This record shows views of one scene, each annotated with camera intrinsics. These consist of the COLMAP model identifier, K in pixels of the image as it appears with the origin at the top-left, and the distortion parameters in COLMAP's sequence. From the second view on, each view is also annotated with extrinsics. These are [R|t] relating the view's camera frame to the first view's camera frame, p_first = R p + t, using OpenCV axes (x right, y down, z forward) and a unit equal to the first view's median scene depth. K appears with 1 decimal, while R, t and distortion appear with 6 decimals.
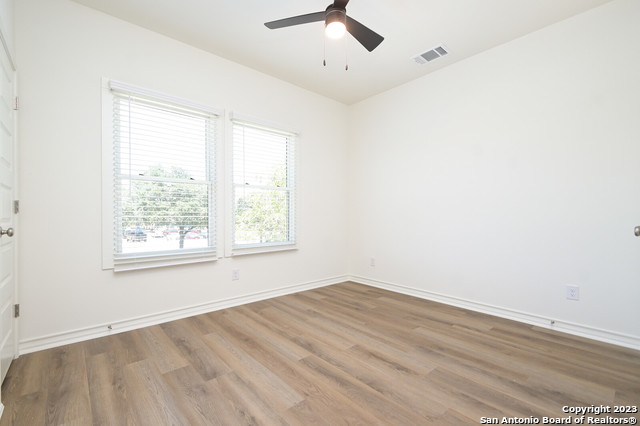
lens RADIAL K [[283.5, 0, 306.2], [0, 283.5, 216.2], [0, 0, 1]] dist [-0.001130, -0.000816]
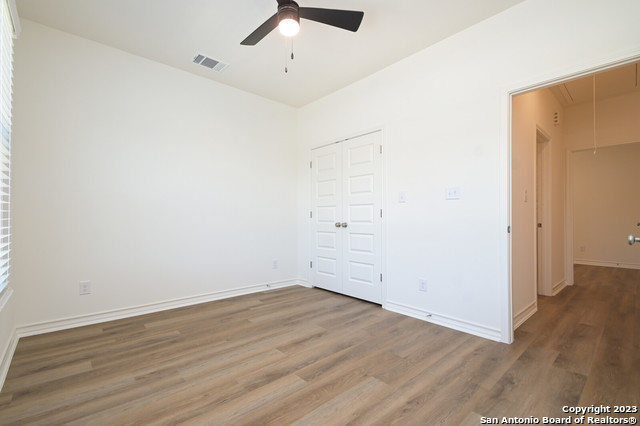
lens RADIAL K [[283.5, 0, 306.2], [0, 283.5, 216.2], [0, 0, 1]] dist [-0.001130, -0.000816]
pose [[-0.015497, 0.002183, 0.999878, -0.789793], [0.004823, 0.999986, -0.002109, -0.013568], [-0.999868, 0.004790, -0.015507, 0.859824]]
